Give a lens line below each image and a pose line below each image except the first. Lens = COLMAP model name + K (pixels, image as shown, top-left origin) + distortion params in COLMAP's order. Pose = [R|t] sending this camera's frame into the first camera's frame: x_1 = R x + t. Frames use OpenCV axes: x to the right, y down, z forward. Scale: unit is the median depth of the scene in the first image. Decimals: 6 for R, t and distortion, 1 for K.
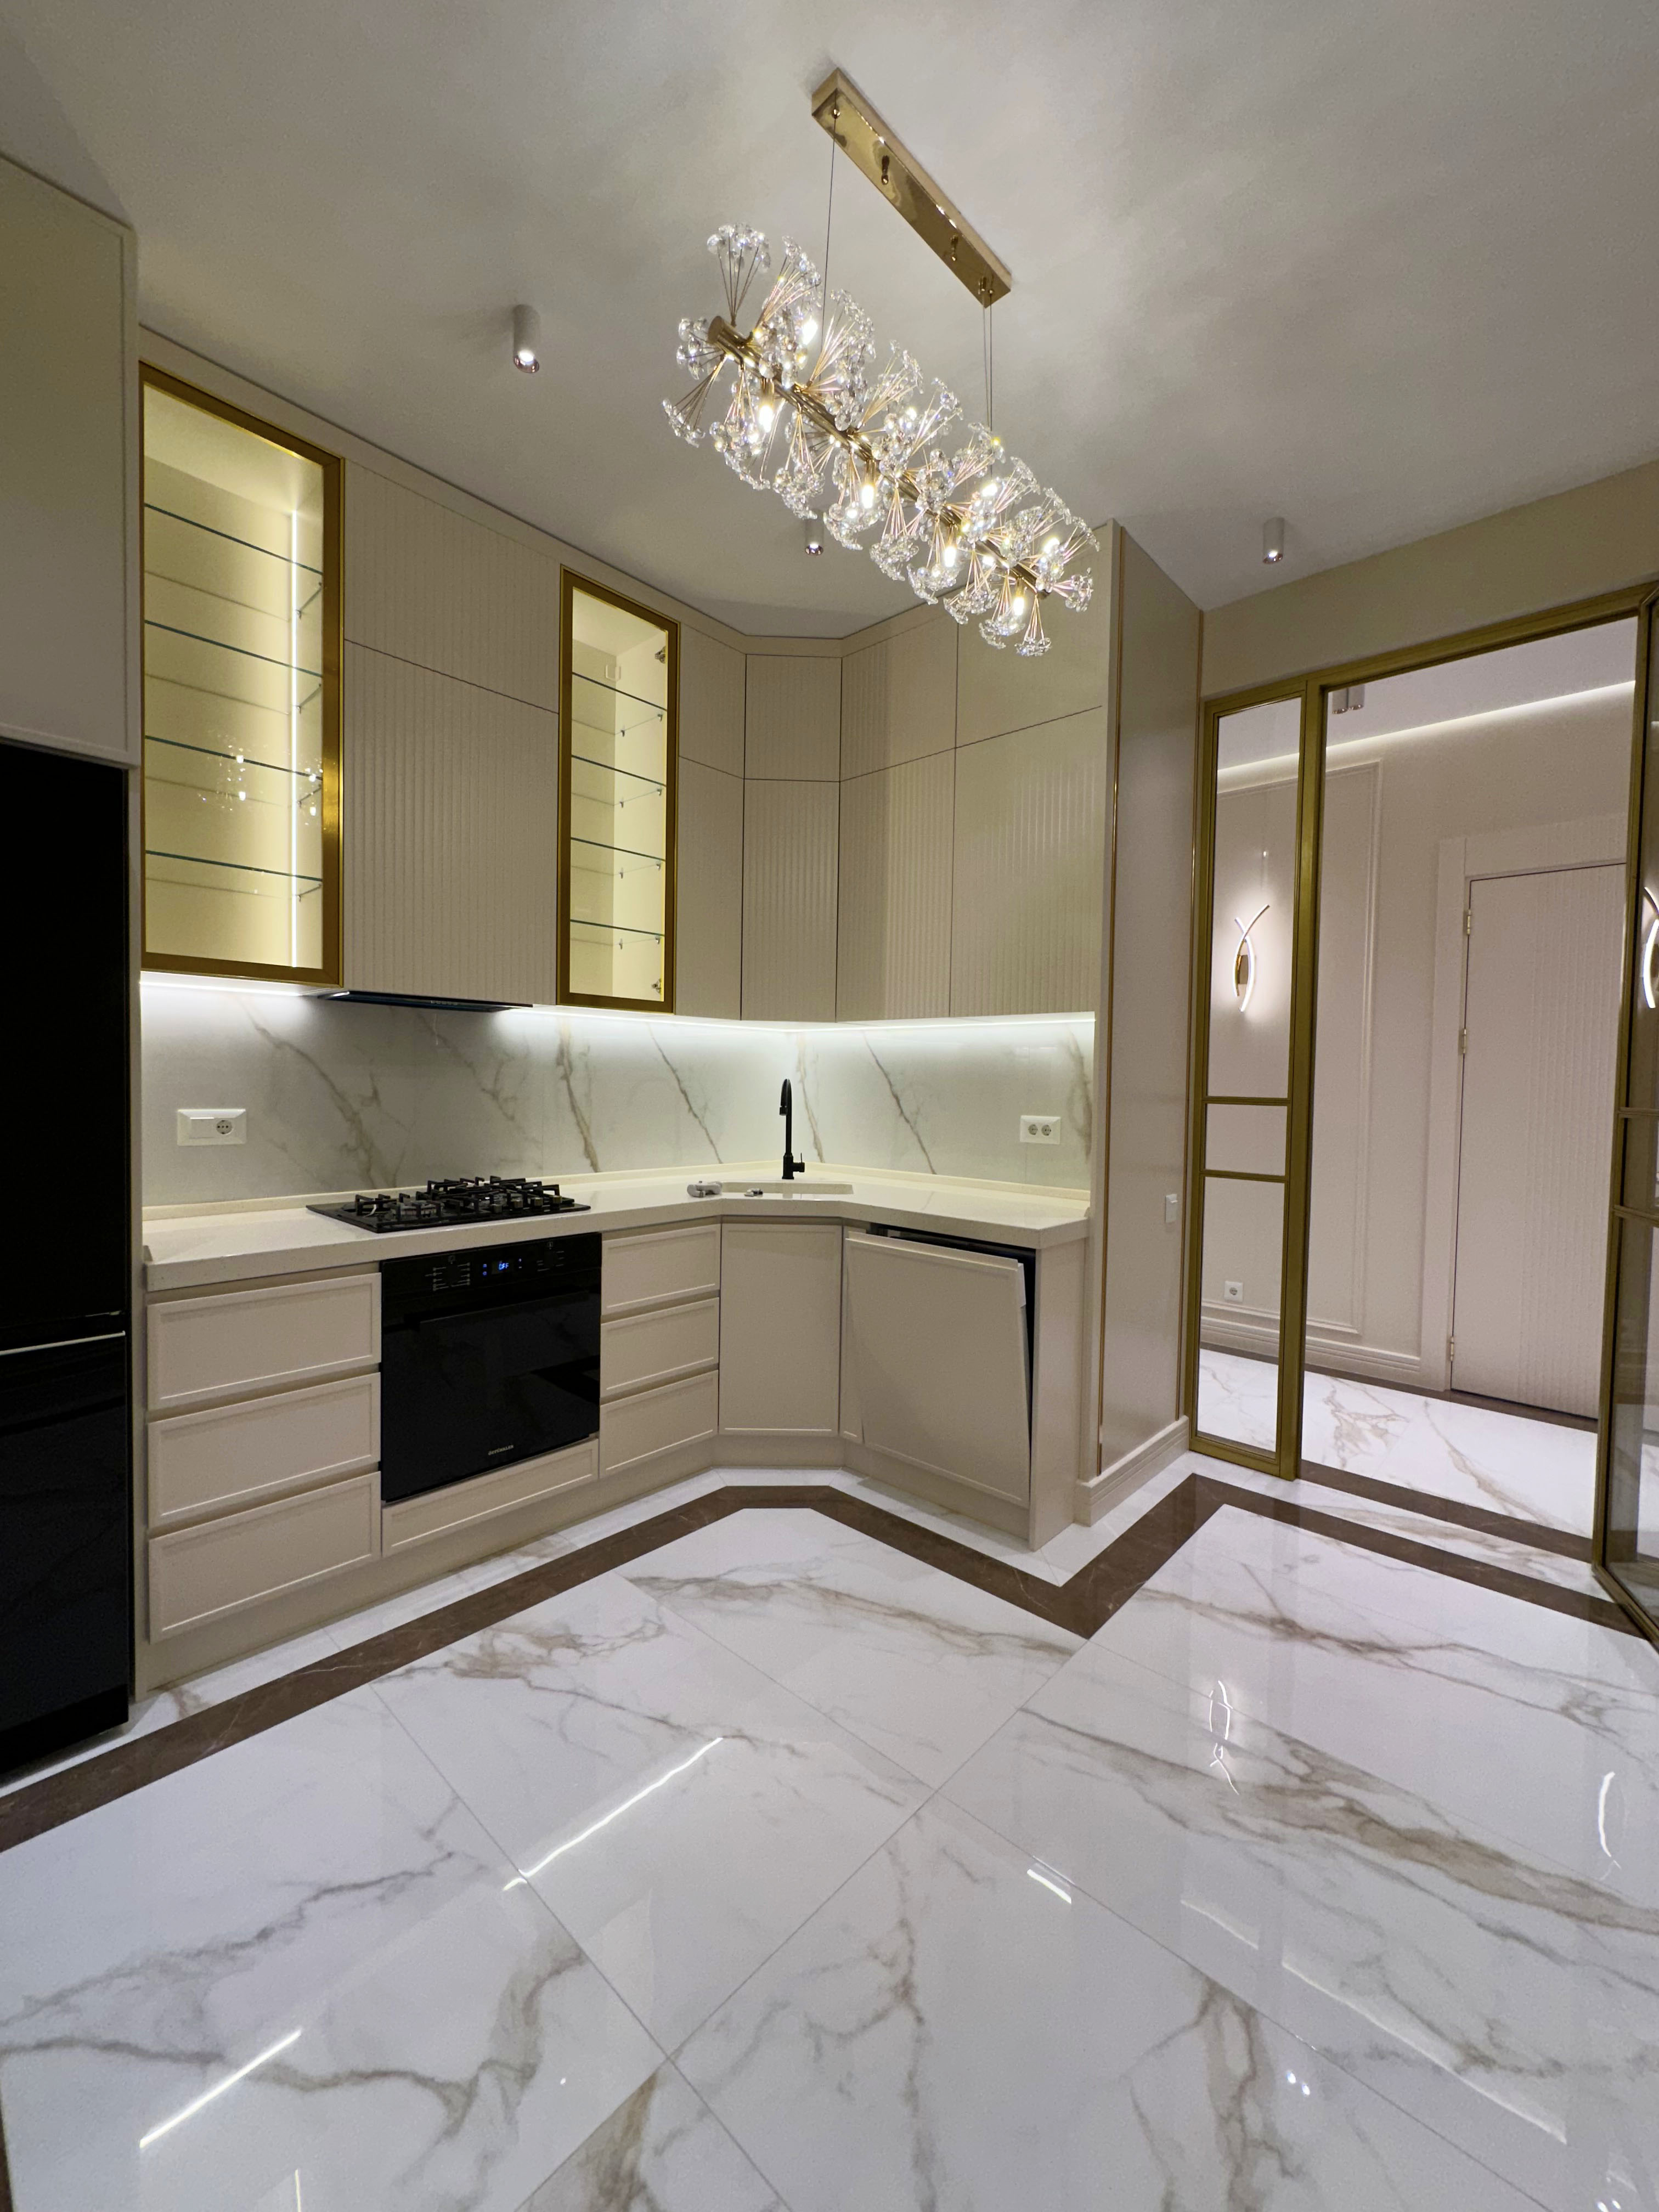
lens RADIAL K [[876.4, 0, 824.3], [0, 876.4, 1107.6], [0, 0, 1]] dist [-0.003087, 0.000618]
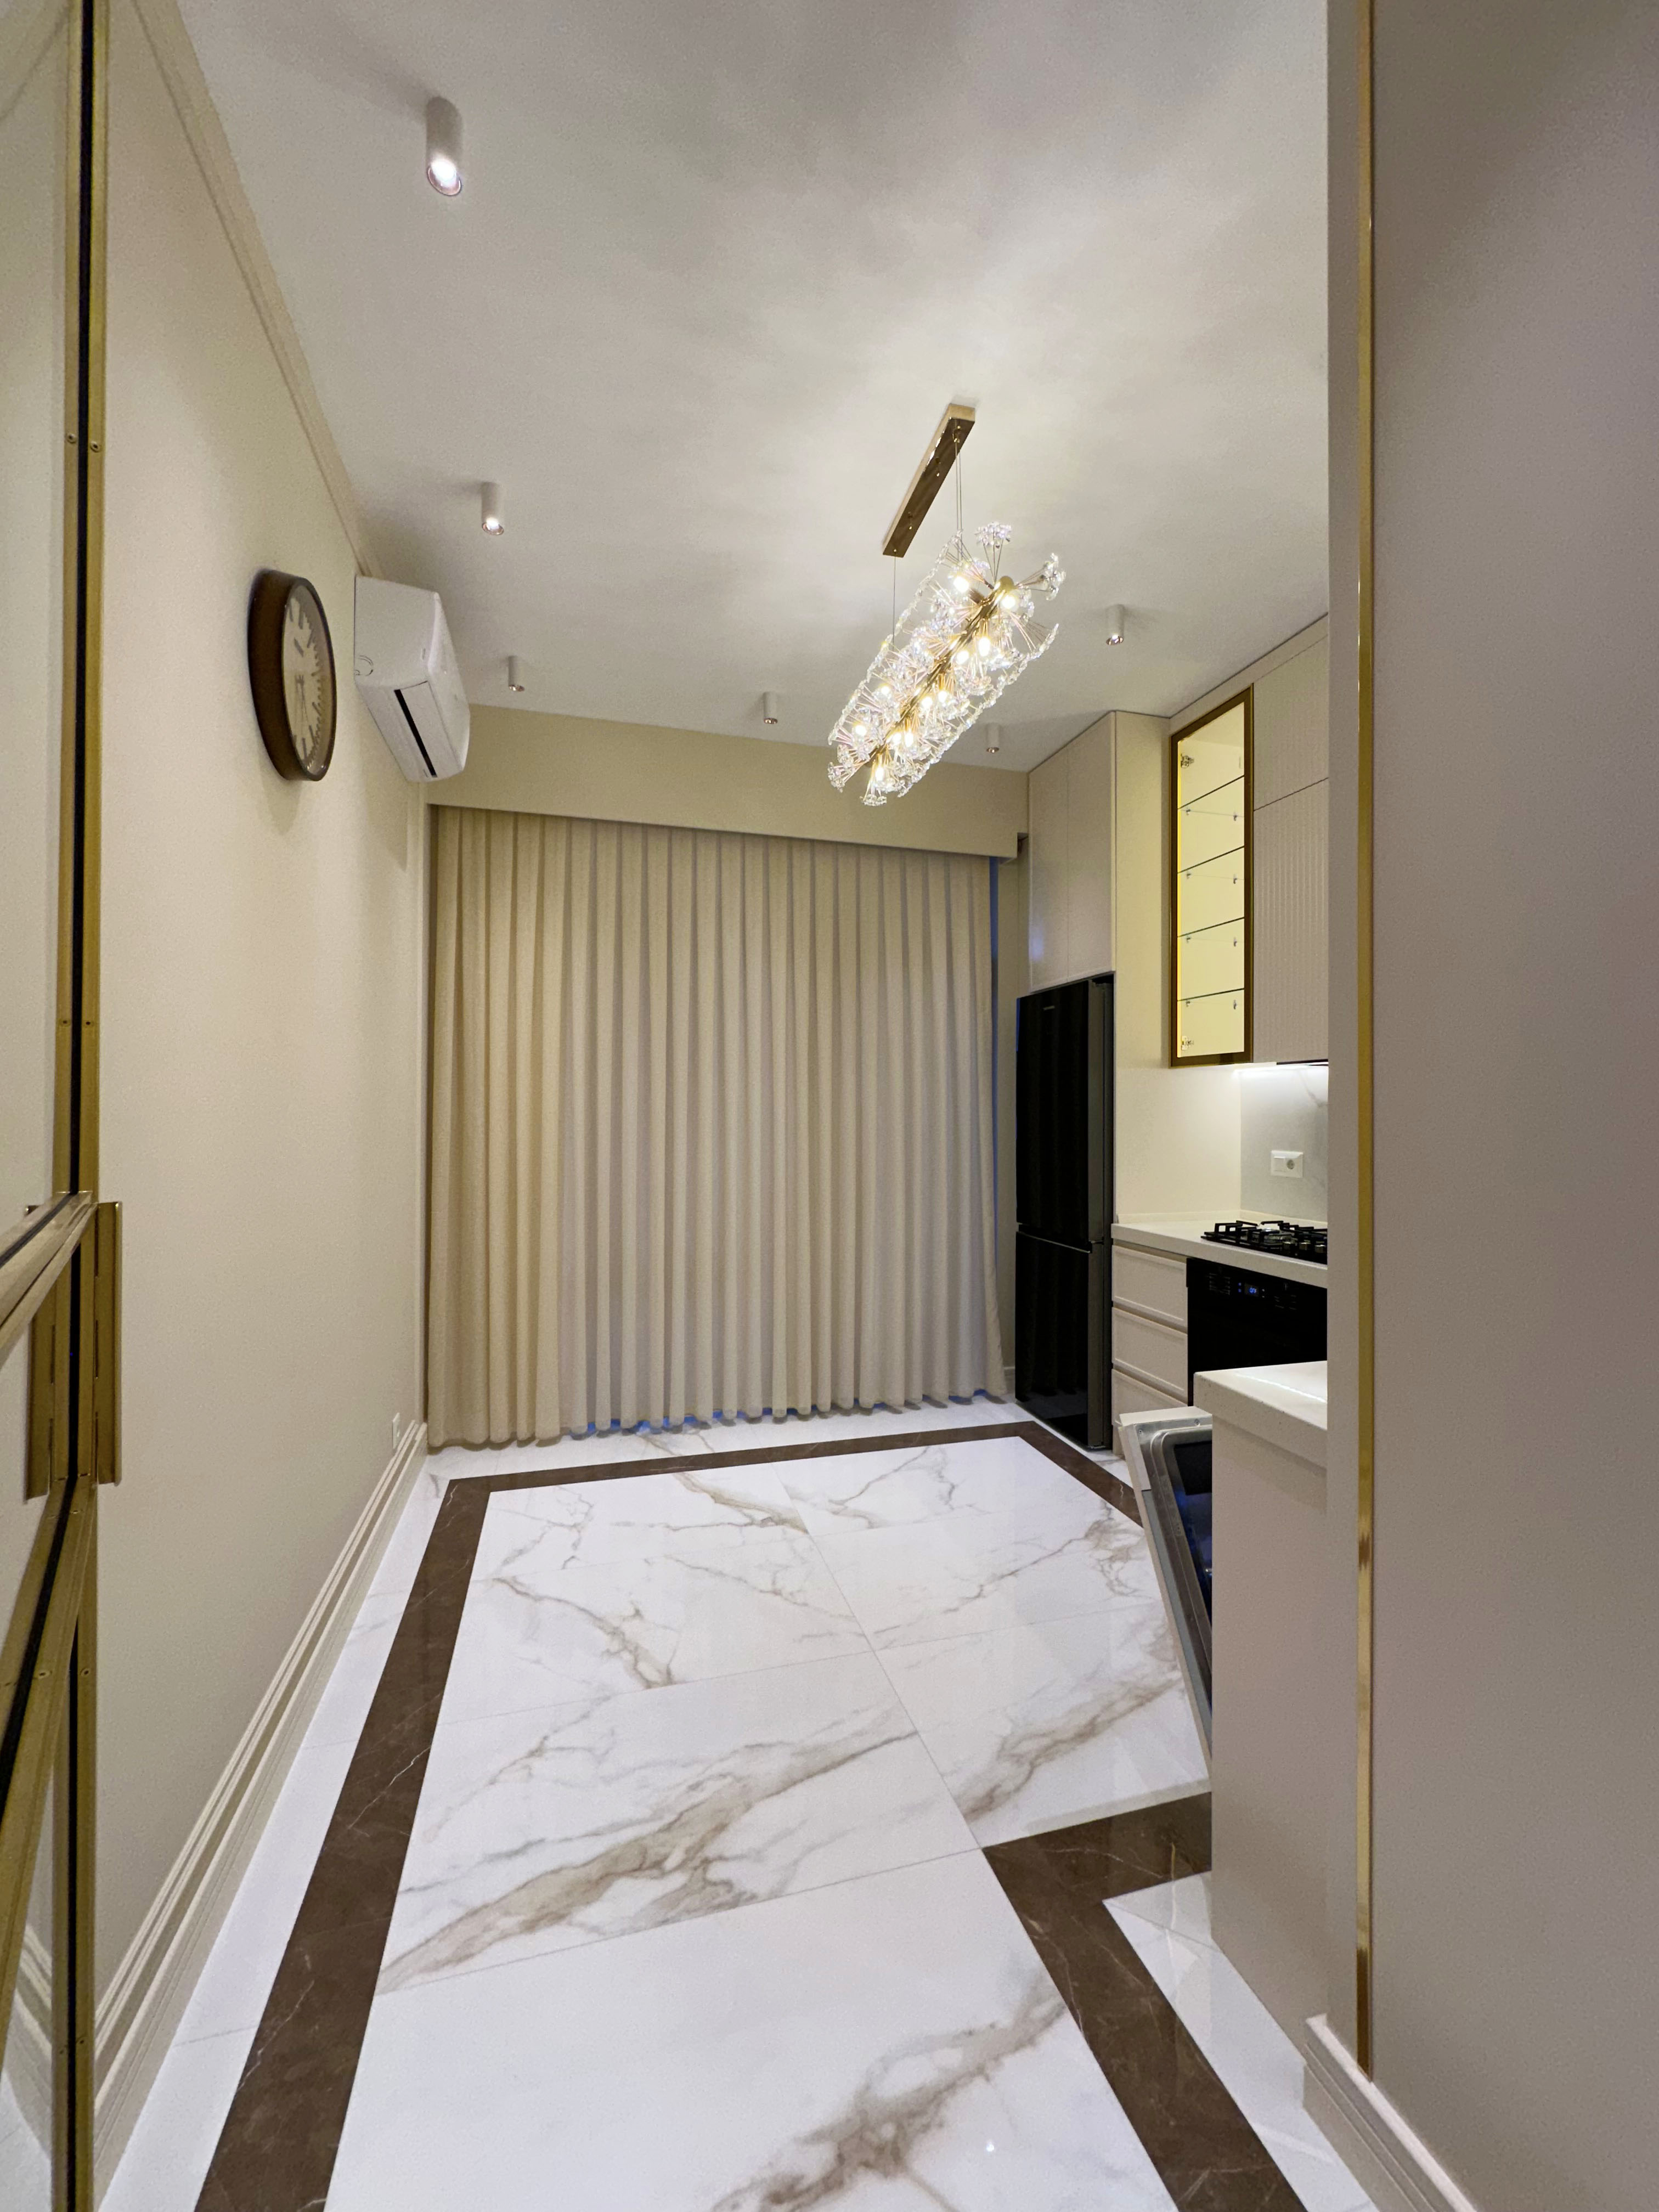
lens RADIAL K [[876.4, 0, 834.1], [0, 876.4, 1109.7], [0, 0, 1]] dist [-0.003087, 0.000618]
pose [[-0.515134, -0.023143, -0.856797, 1.006093], [-0.041082, 0.999153, -0.002288, -0.036104], [0.856124, 0.034020, -0.515649, 1.216664]]
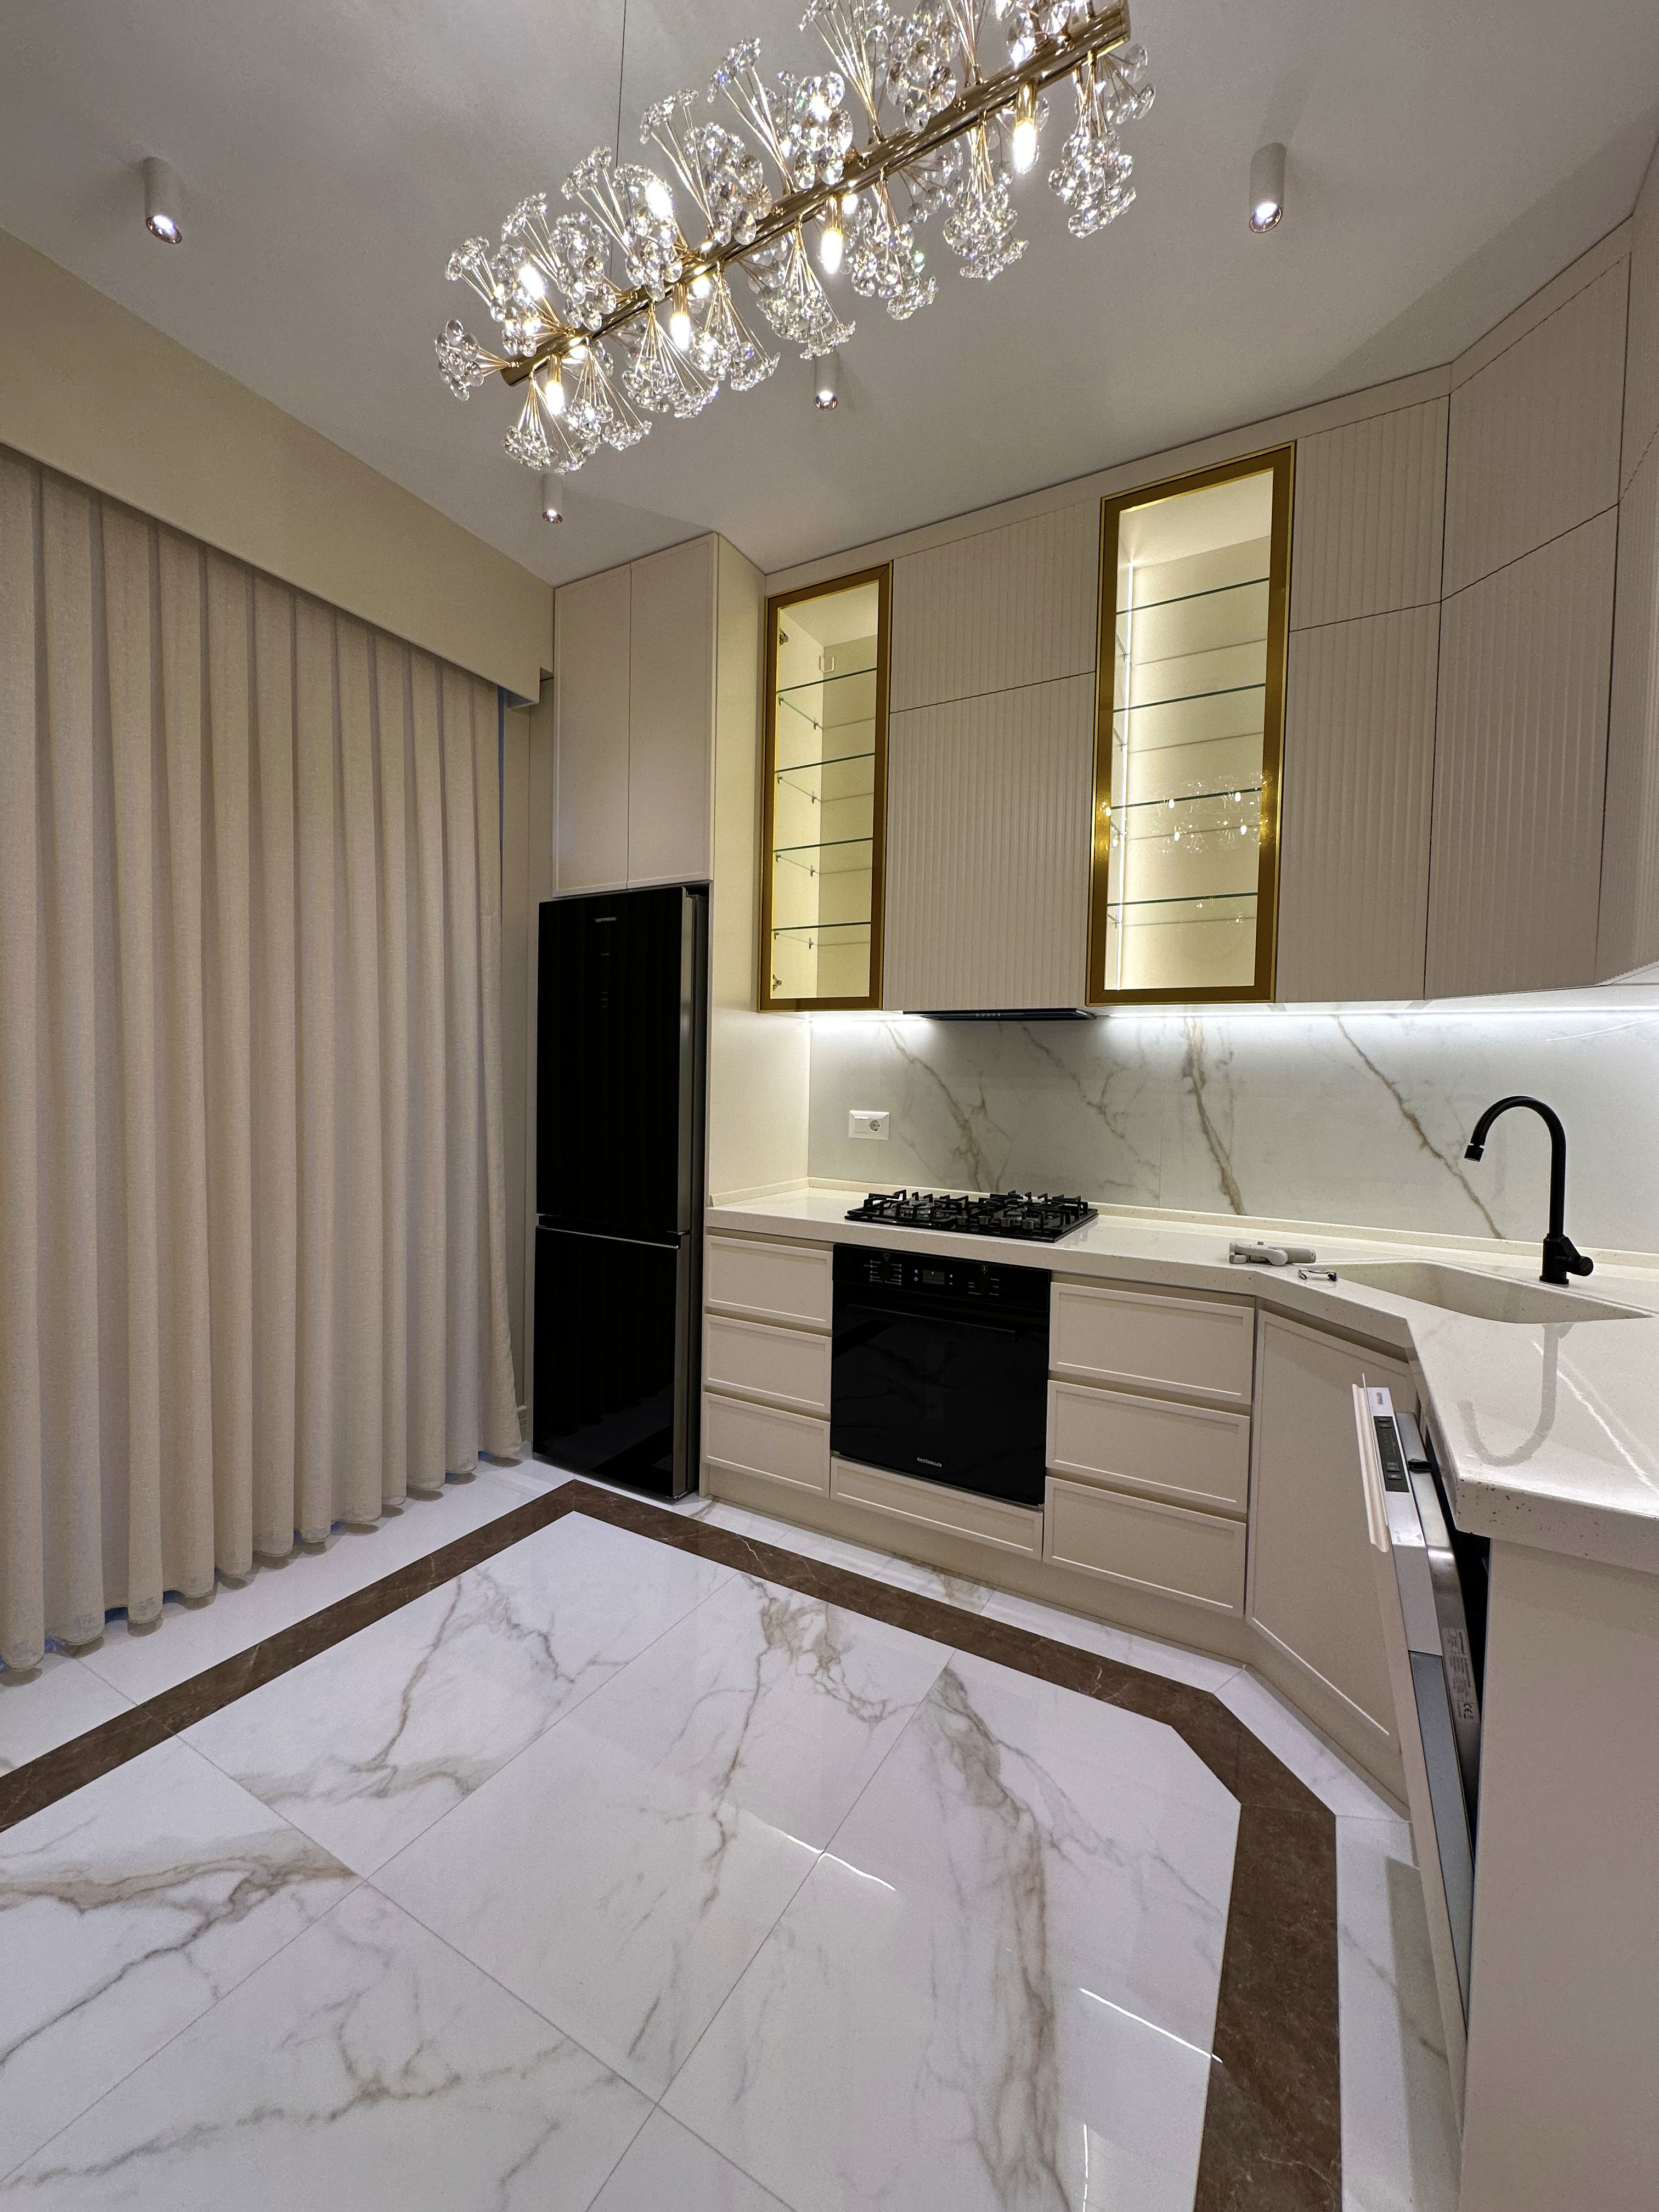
lens RADIAL K [[876.4, 0, 830.5], [0, 876.4, 1107.4], [0, 0, 1]] dist [-0.003087, 0.000618]
pose [[0.233923, 0.022337, -0.971999, 0.613770], [-0.050332, 0.998674, 0.010837, -0.016691], [0.970952, 0.046388, 0.234737, 0.703067]]
